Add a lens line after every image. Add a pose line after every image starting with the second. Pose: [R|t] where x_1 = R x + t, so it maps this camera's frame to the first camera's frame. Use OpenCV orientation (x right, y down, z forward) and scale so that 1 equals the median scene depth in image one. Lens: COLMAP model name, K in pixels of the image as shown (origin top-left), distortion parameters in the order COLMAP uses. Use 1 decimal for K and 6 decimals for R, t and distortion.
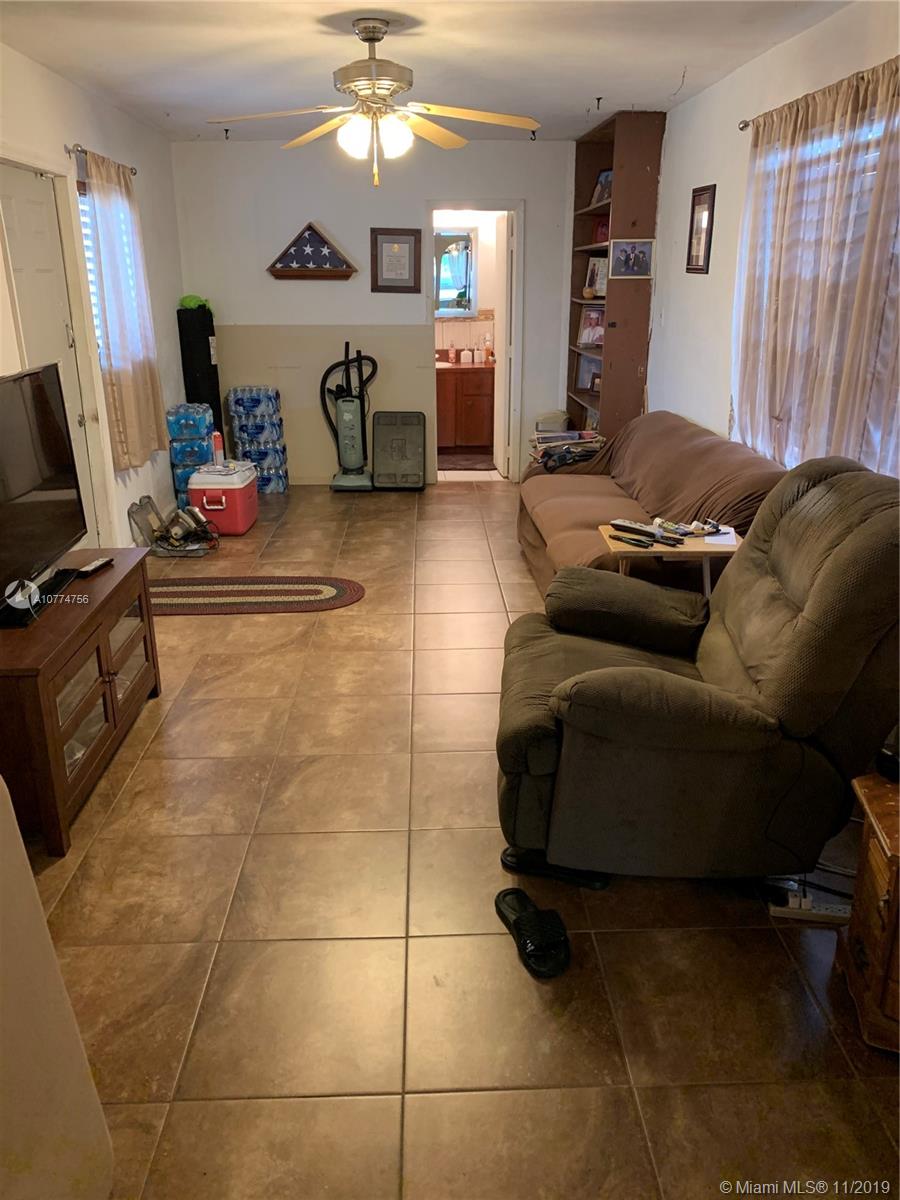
lens RADIAL K [[945.6, 0, 450.0], [0, 945.6, 600.0], [0, 0, 1]] dist [-0.003379, -0.001881]
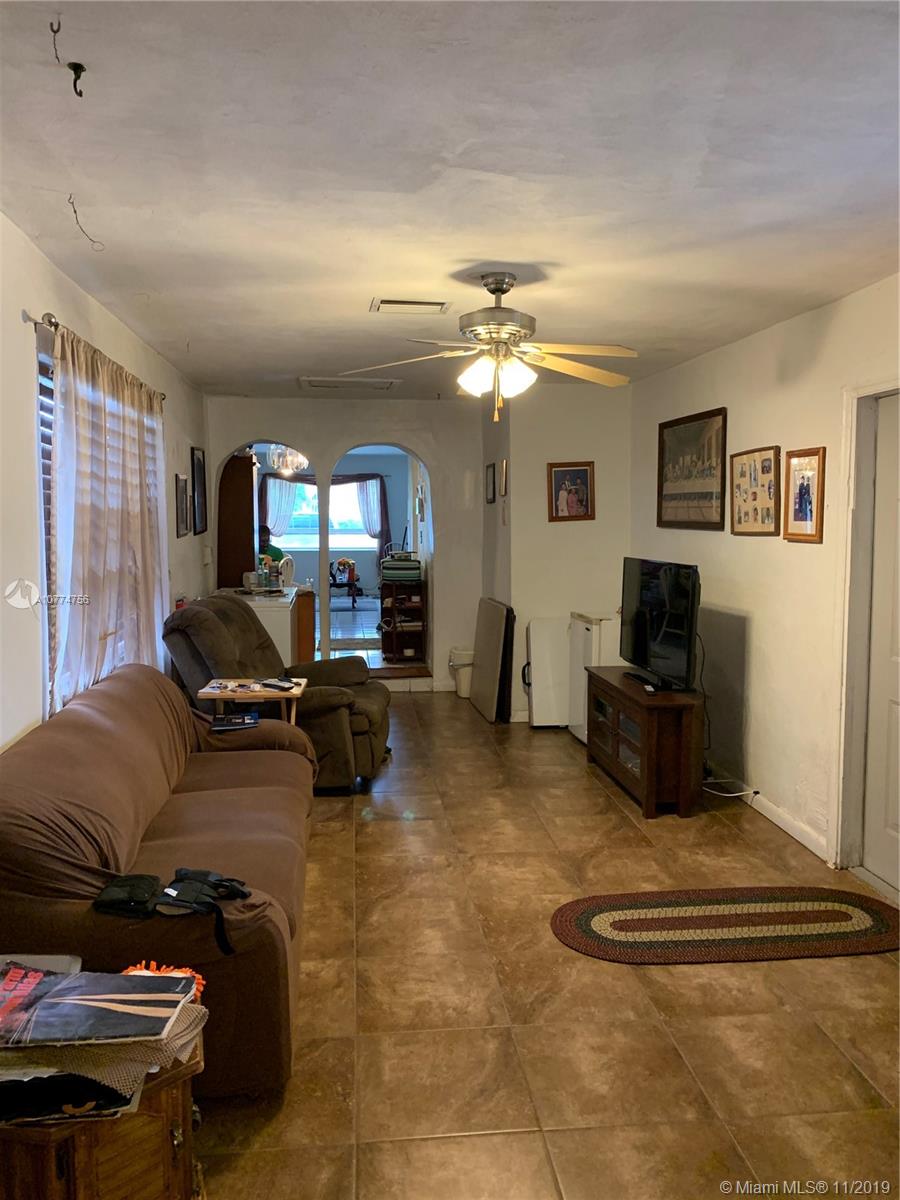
lens RADIAL K [[945.6, 0, 450.0], [0, 945.6, 600.0], [0, 0, 1]] dist [-0.003379, -0.001881]
pose [[-0.997342, 0.005377, -0.072668, 0.040984], [-0.024594, 0.913908, 0.405176, -0.582593], [0.068591, 0.405887, -0.911346, 1.731870]]
